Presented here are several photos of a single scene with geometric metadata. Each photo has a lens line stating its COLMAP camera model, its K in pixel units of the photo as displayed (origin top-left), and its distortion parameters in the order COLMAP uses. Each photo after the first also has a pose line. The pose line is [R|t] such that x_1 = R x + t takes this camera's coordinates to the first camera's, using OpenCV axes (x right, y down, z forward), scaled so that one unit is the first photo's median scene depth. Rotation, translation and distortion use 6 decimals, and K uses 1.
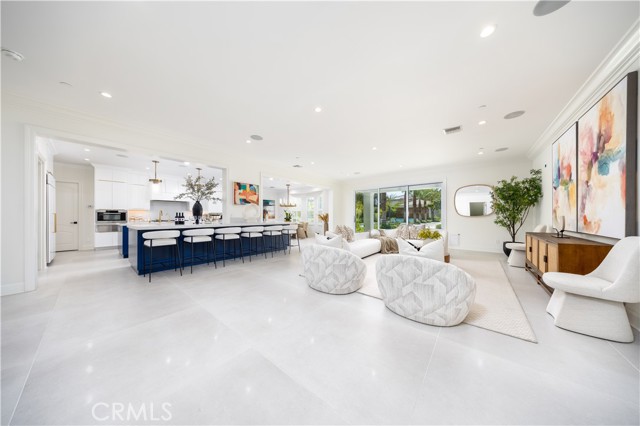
lens RADIAL K [[186.7, 0, 320.6], [0, 186.7, 215.4], [0, 0, 1]] dist [0.002607, 0.000091]
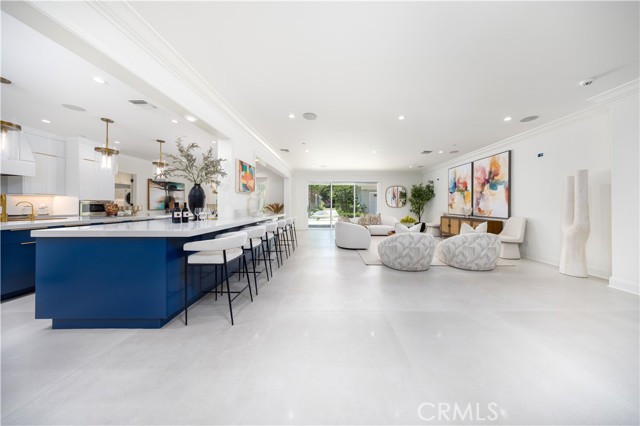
lens RADIAL K [[186.7, 0, 331.4], [0, 186.7, 205.5], [0, 0, 1]] dist [0.002607, 0.000091]
pose [[0.774134, 0.004321, 0.633007, -0.679567], [-0.008611, 0.999956, 0.003705, -0.009511], [-0.632963, -0.008320, 0.774137, 0.230444]]
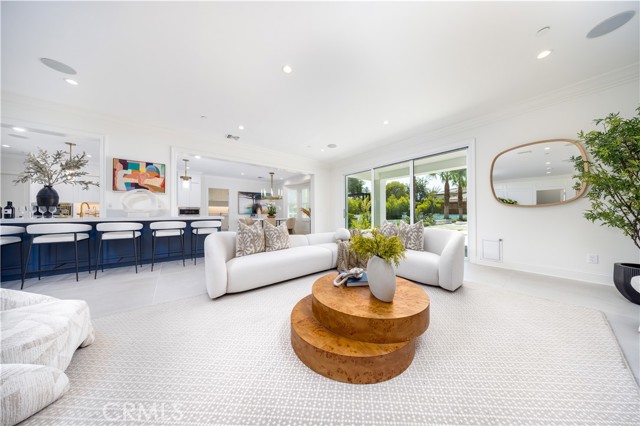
lens RADIAL K [[186.7, 0, 323.3], [0, 186.7, 214.3], [0, 0, 1]] dist [0.002607, 0.000091]
pose [[0.981857, 0.000083, -0.189623, 0.453686], [0.002371, 0.999916, 0.012717, 0.022947], [0.189609, -0.012936, 0.981775, 0.496177]]
